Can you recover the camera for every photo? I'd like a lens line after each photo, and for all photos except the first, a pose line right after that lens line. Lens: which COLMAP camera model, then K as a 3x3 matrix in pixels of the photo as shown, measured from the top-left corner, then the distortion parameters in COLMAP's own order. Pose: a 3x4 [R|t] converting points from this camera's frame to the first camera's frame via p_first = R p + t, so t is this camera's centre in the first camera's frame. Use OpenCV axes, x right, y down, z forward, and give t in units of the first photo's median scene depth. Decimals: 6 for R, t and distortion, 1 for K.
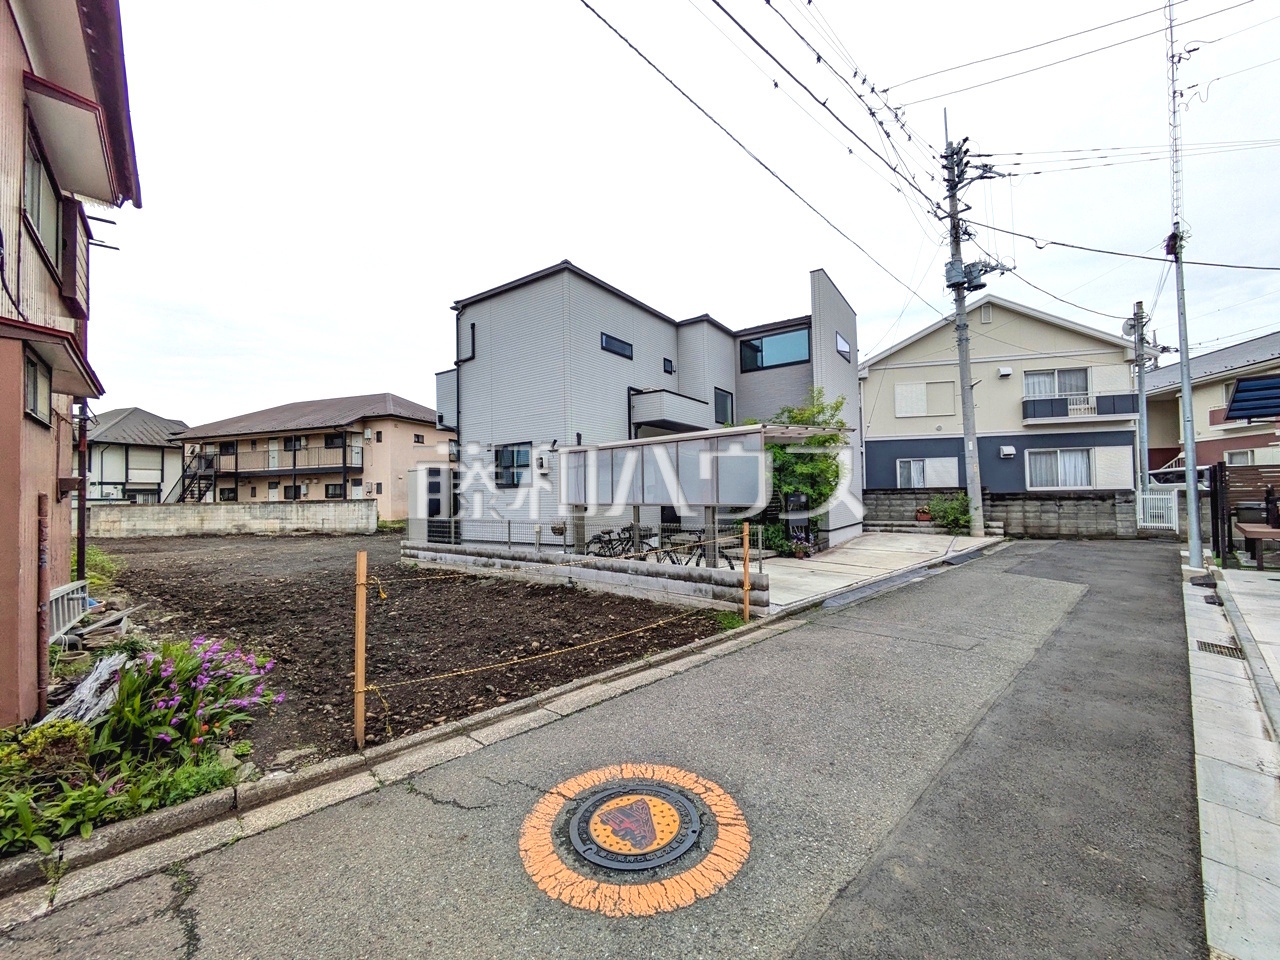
lens RADIAL K [[504.5, 0, 637.1], [0, 504.5, 485.6], [0, 0, 1]] dist [0.000204, 0.000587]
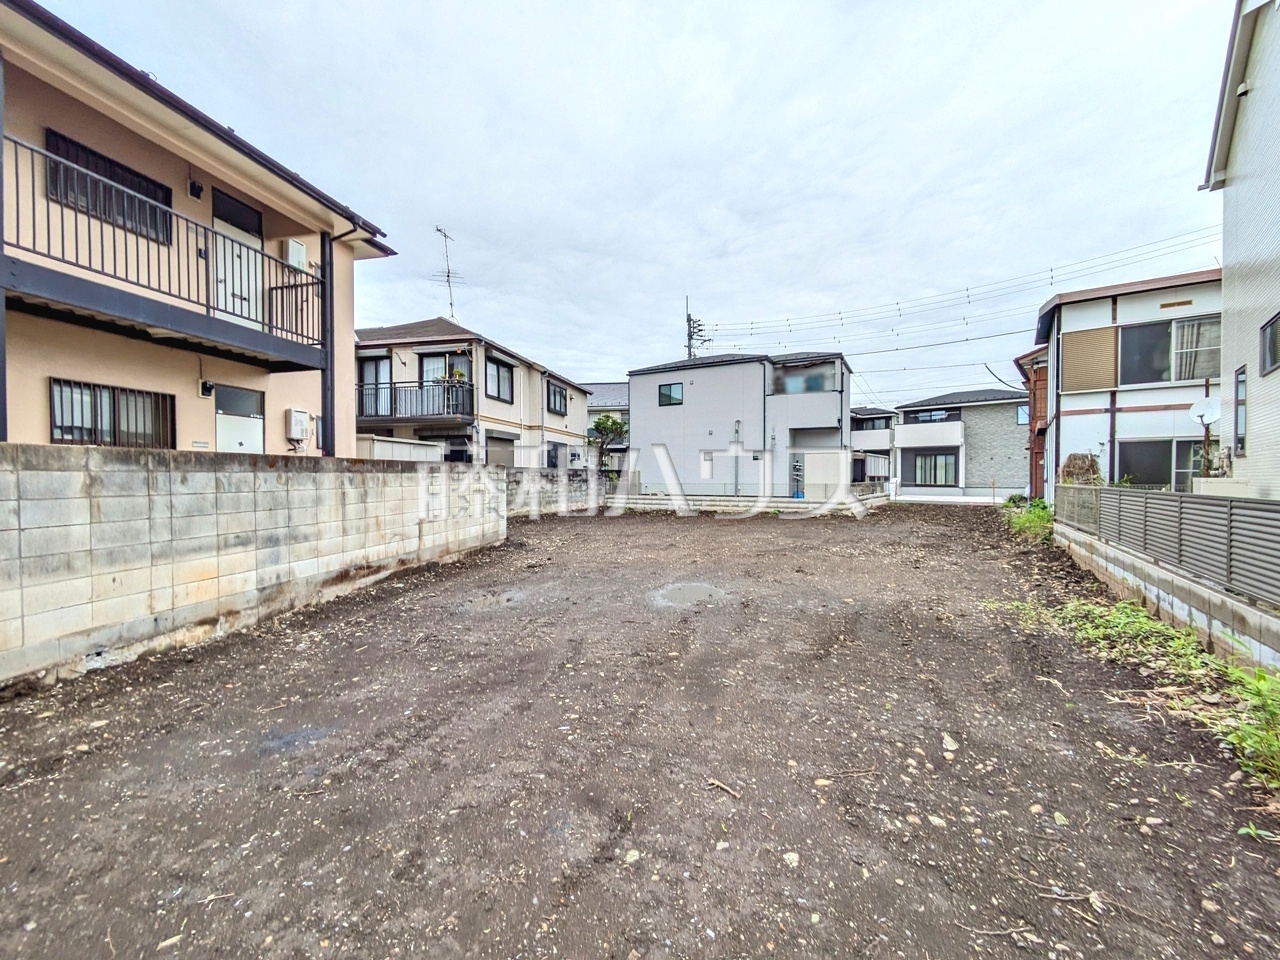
lens RADIAL K [[504.5, 0, 637.1], [0, 504.5, 485.6], [0, 0, 1]] dist [0.000204, 0.000587]
pose [[-0.093439, 0.001894, 0.995623, -0.867287], [-0.015113, 0.999880, -0.003320, 0.039034], [-0.995510, -0.015357, -0.093399, 0.816460]]
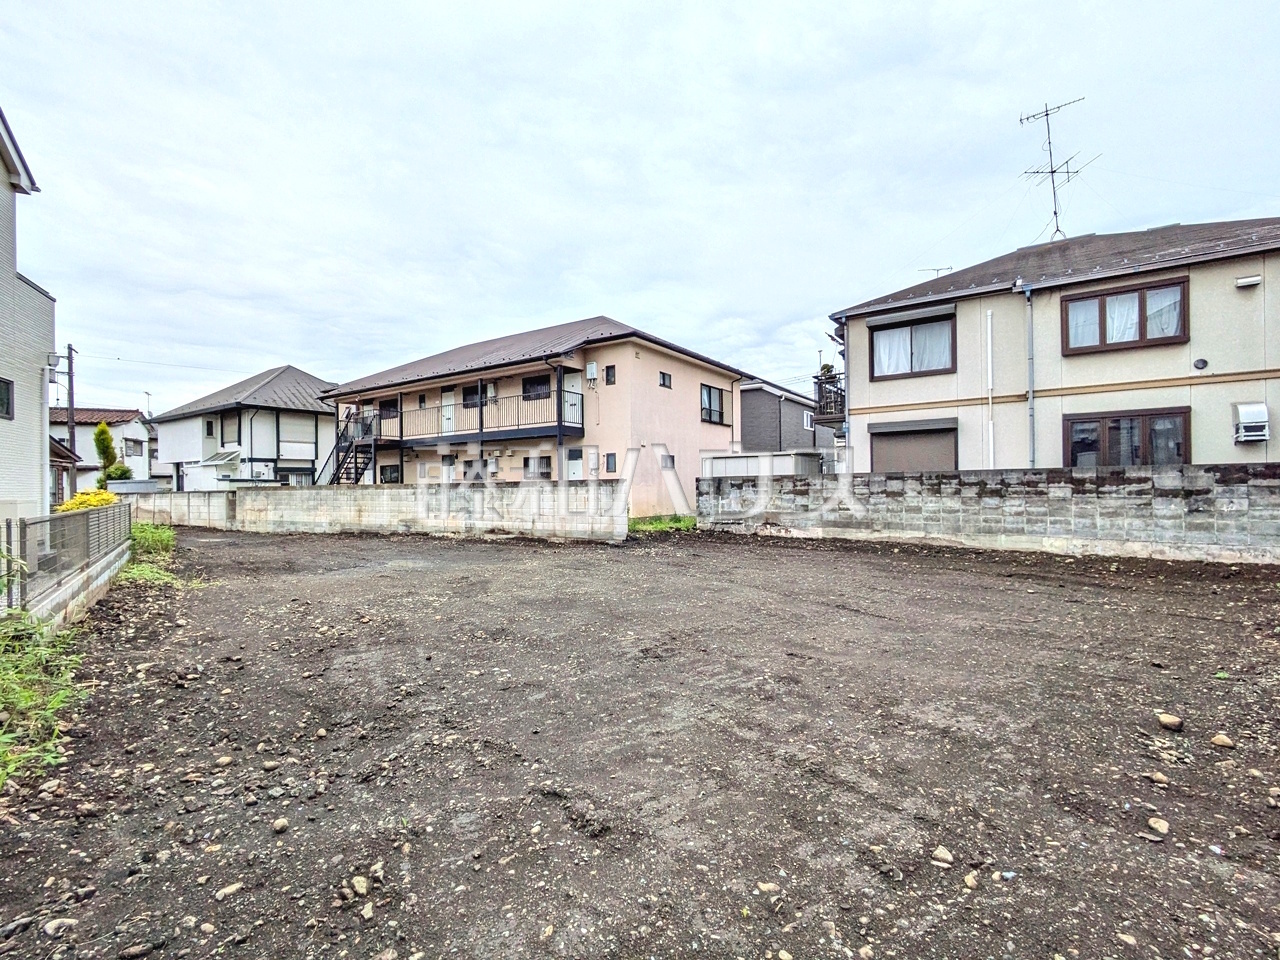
lens RADIAL K [[587.8, 0, 631.5], [0, 587.8, 486.3], [0, 0, 1]] dist [-0.000734, 0.000164]
pose [[0.961172, 0.007560, -0.275845, -0.300062], [-0.001061, 0.999718, 0.023704, 0.016860], [0.275947, -0.022491, 0.960910, 0.350176]]
